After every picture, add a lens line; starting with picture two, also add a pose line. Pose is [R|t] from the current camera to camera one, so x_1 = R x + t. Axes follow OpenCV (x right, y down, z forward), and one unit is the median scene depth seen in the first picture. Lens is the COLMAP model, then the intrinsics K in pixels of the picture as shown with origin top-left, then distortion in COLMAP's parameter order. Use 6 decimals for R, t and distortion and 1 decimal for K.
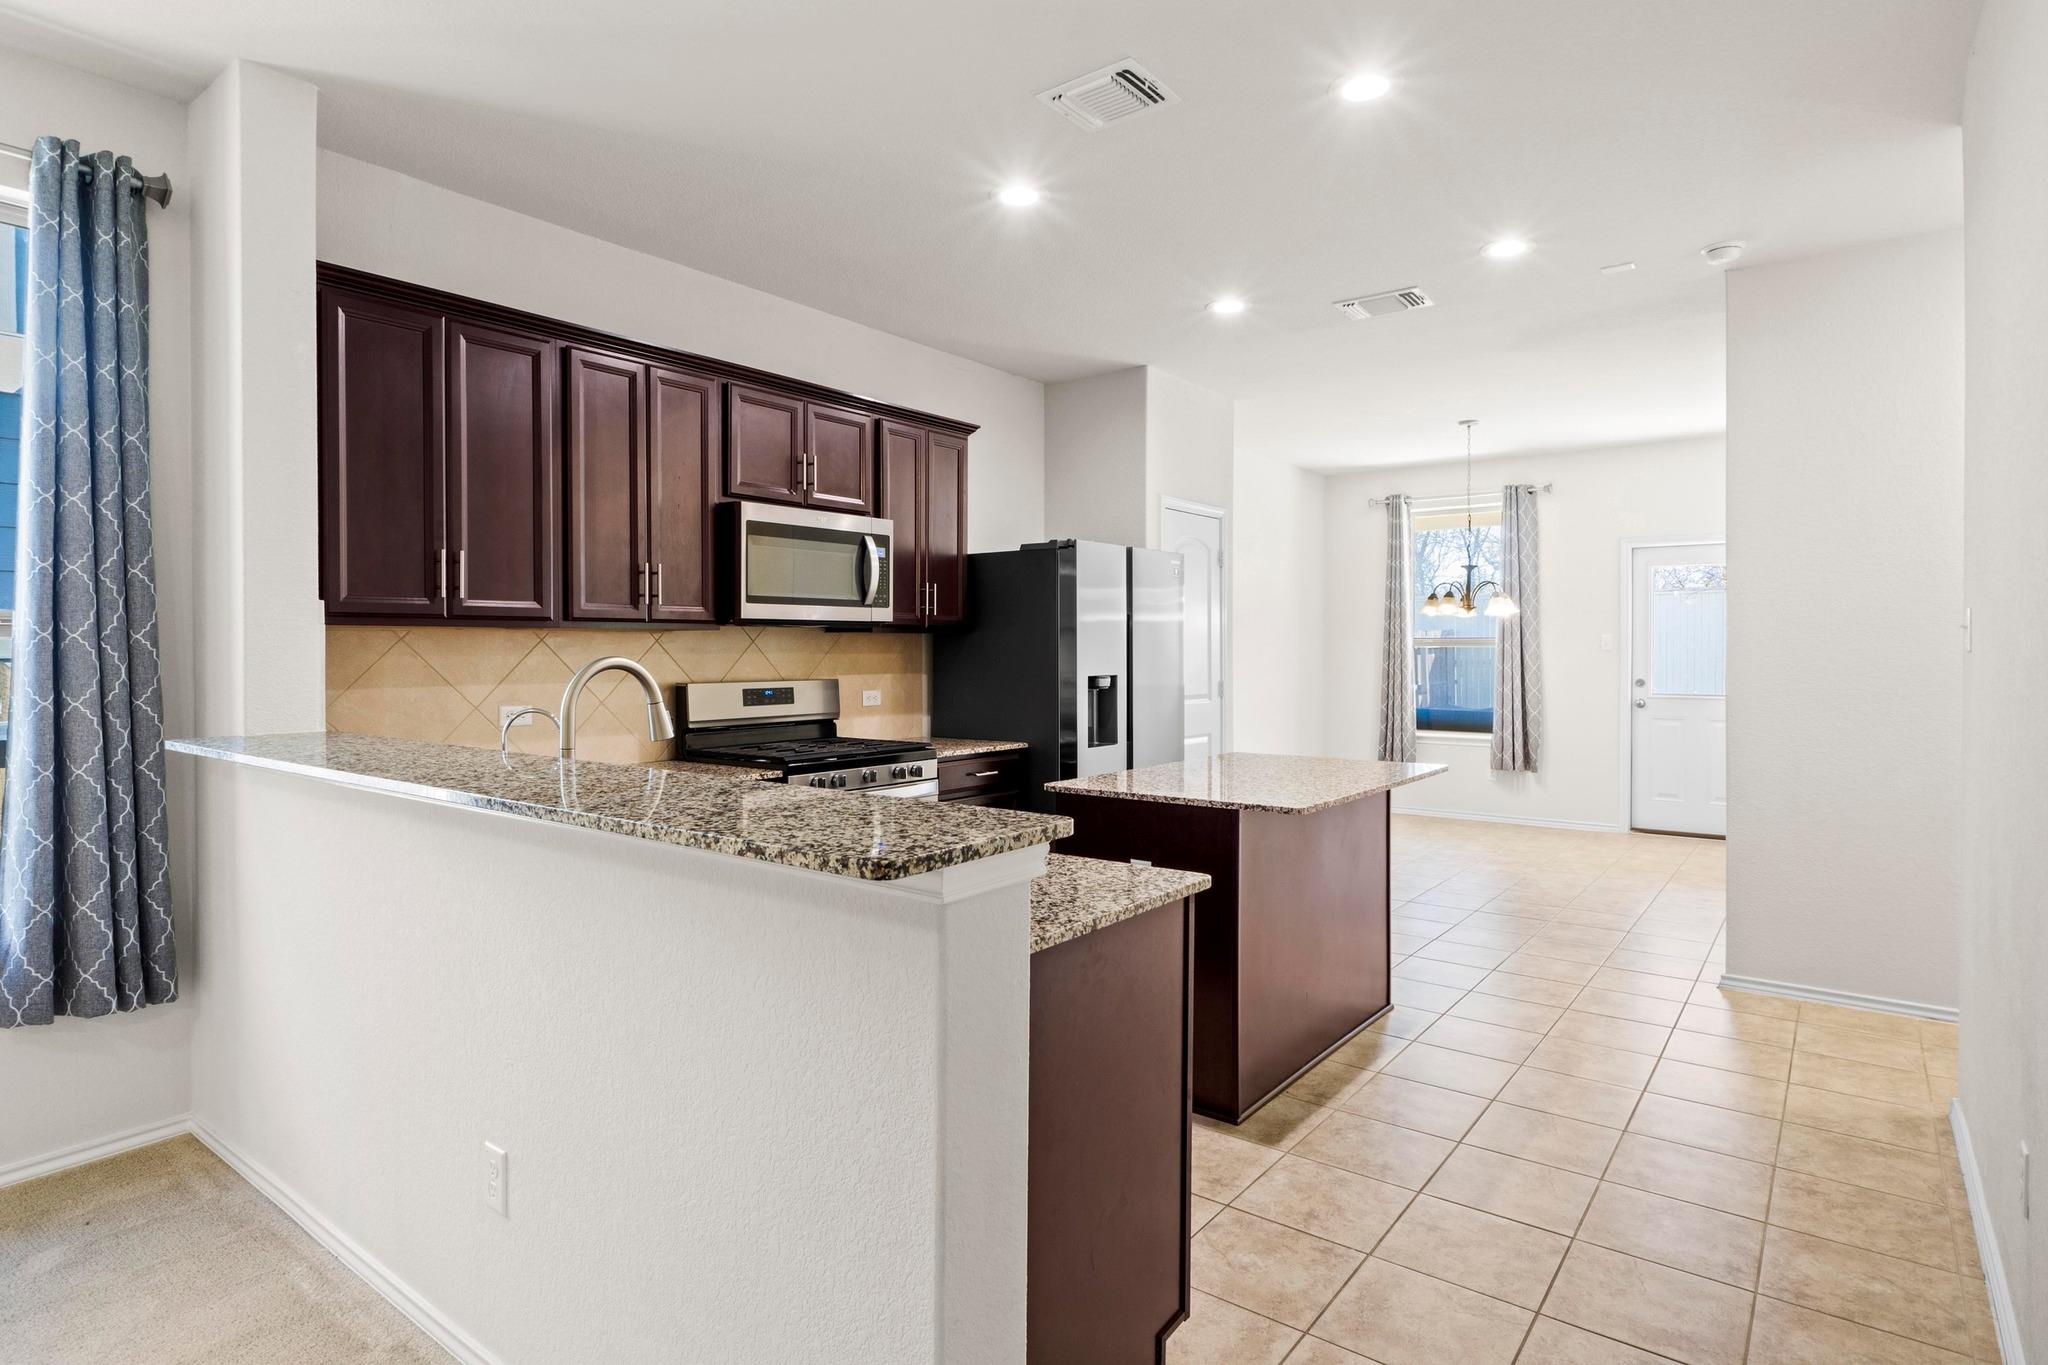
lens RADIAL K [[1075.0, 0, 1025.9], [0, 1075.0, 659.9], [0, 0, 1]] dist [-0.004596, -0.001453]
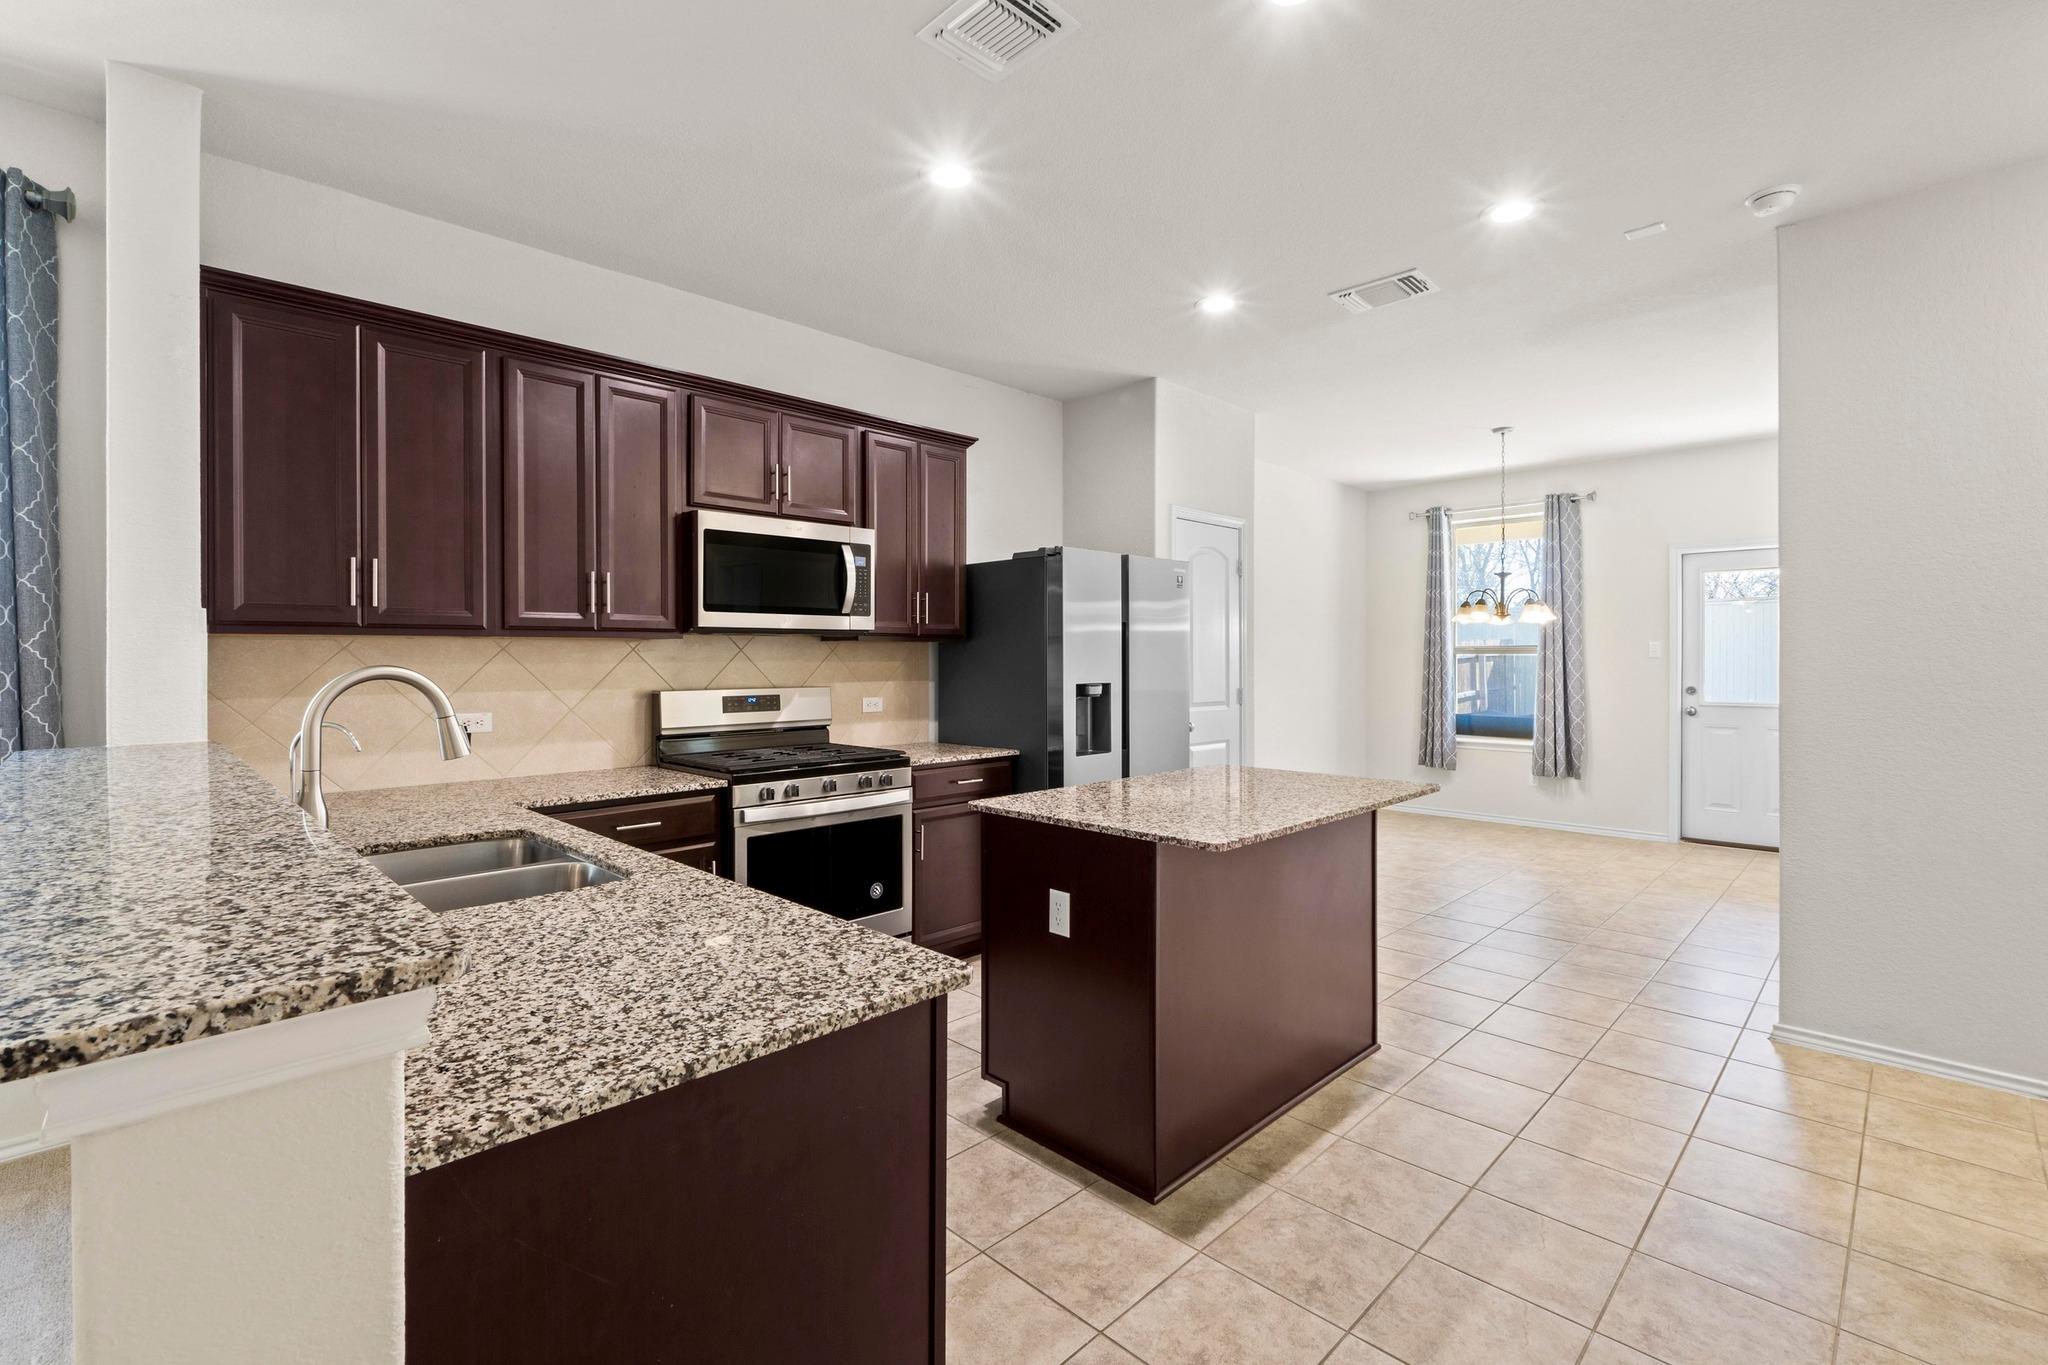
lens RADIAL K [[901.8, 0, 1021.7], [0, 901.8, 665.4], [0, 0, 1]] dist [-0.009866, 0.000694]
pose [[0.991252, -0.000442, -0.131980, 0.127038], [0.000218, 0.999999, -0.001712, -0.000747], [0.131981, 0.001668, 0.991251, 0.180195]]
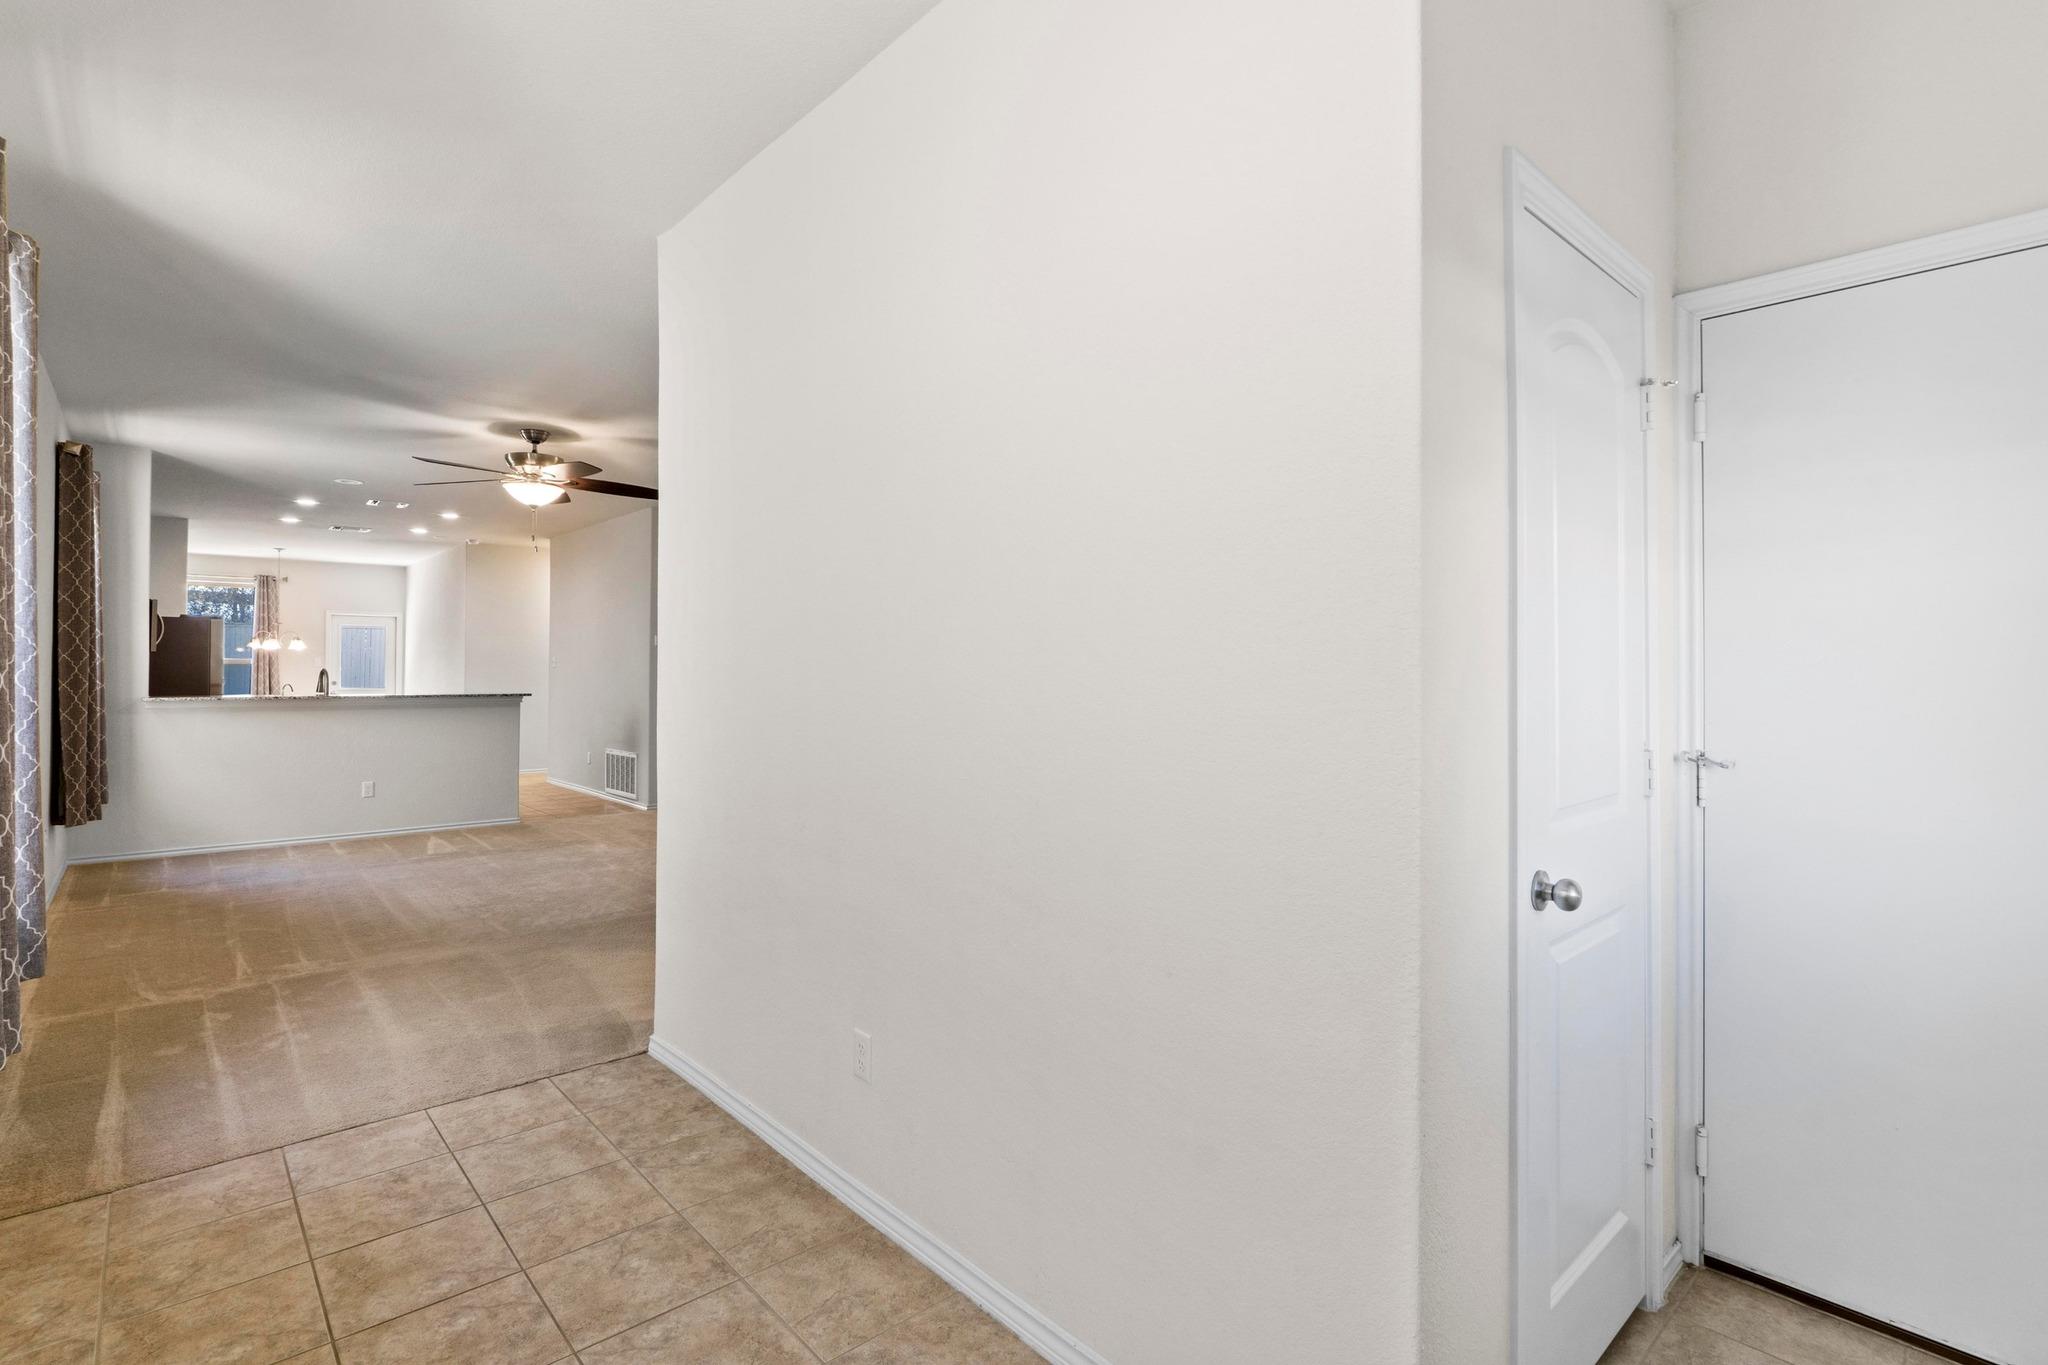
lens RADIAL K [[972.6, 0, 1052.2], [0, 972.6, 660.6], [0, 0, 1]] dist [-0.000110, 0.000111]
pose [[0.162181, 0.009851, 0.986712, -1.715401], [0.010145, 0.999881, -0.011650, 0.019355], [-0.986709, 0.011900, 0.162062, -1.013885]]
